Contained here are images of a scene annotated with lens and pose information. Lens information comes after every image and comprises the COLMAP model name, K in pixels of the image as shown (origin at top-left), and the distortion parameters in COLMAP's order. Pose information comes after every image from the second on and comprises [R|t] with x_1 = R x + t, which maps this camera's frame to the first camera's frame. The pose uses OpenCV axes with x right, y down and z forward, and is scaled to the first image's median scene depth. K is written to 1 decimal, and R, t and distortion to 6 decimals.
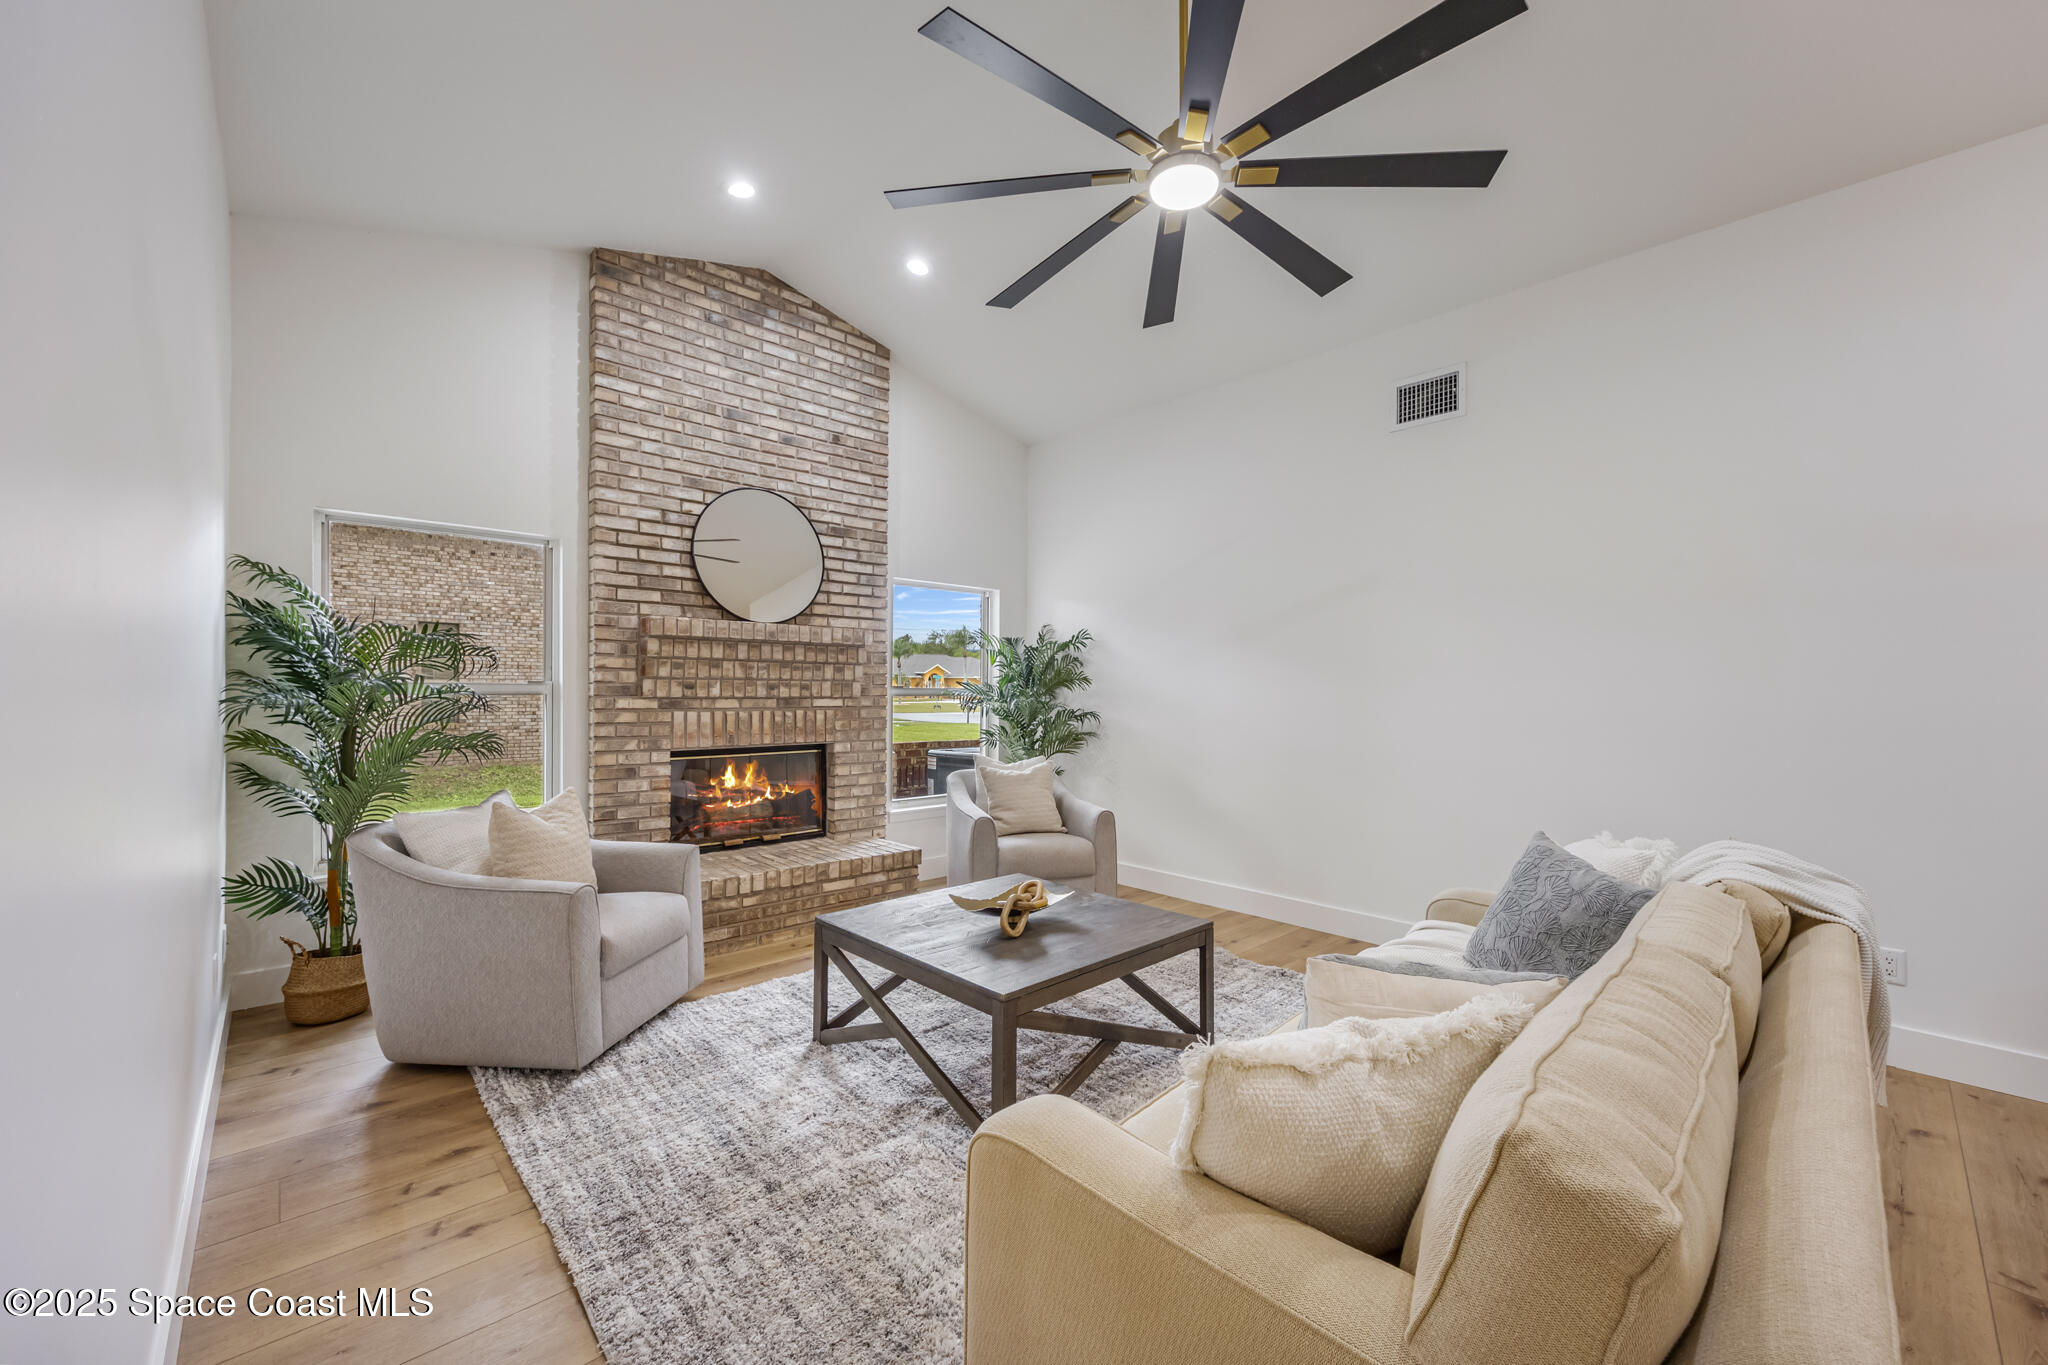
lens RADIAL K [[789.5, 0, 1015.1], [0, 789.5, 684.8], [0, 0, 1]] dist [-0.001380, -0.000283]
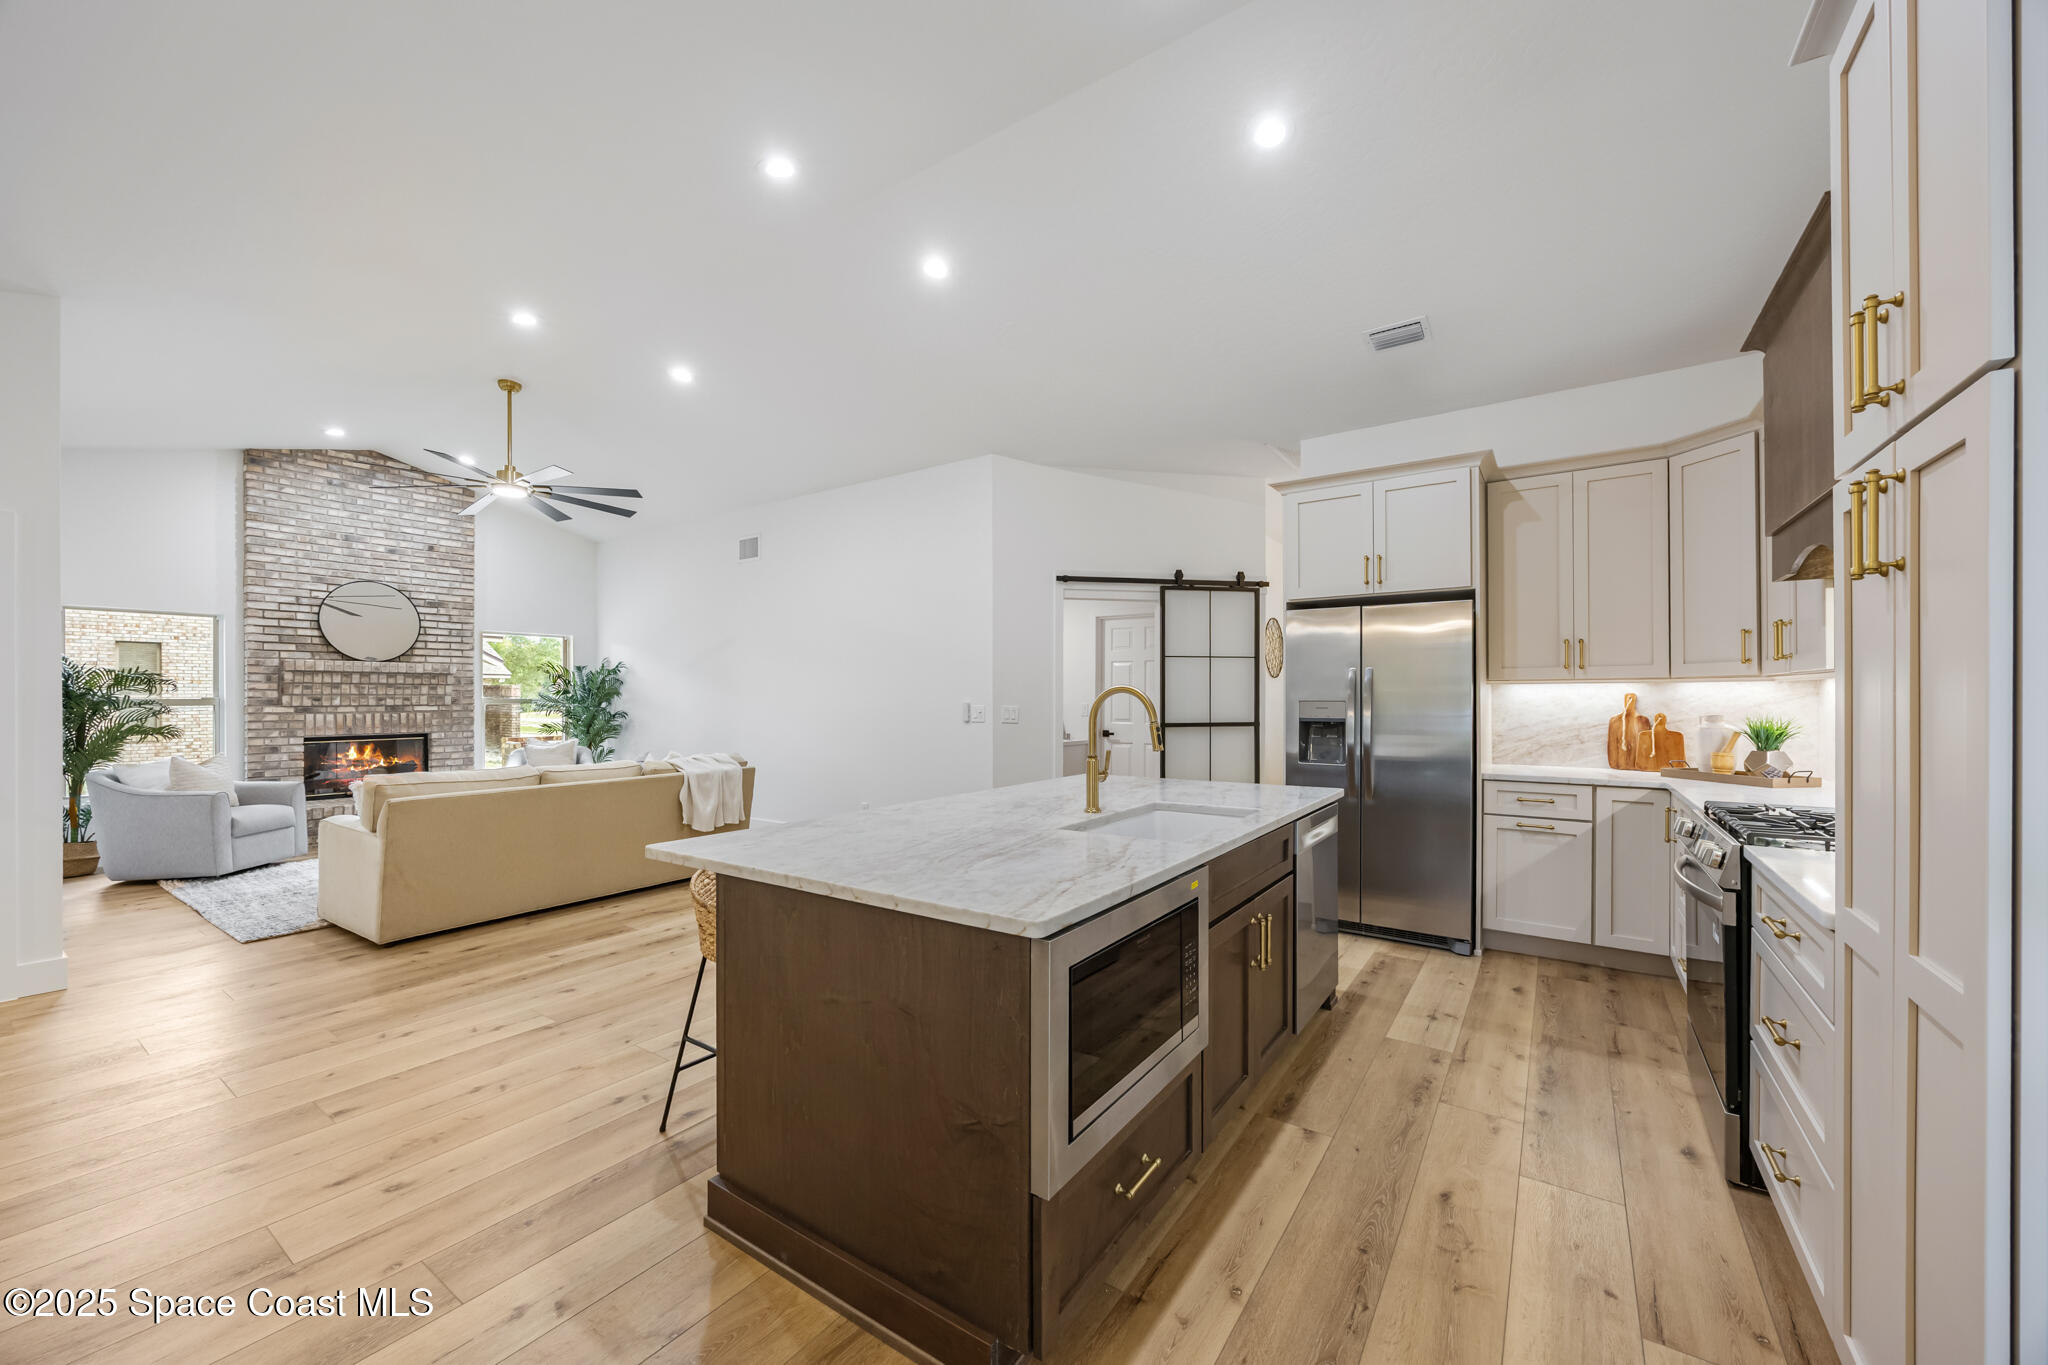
lens RADIAL K [[789.5, 0, 1028.1], [0, 789.5, 690.2], [0, 0, 1]] dist [-0.001380, -0.000283]
pose [[0.977284, -0.007686, 0.211796, 0.727166], [0.008123, 0.999966, -0.001196, -0.003075], [-0.211780, 0.002890, 0.977313, -0.990244]]
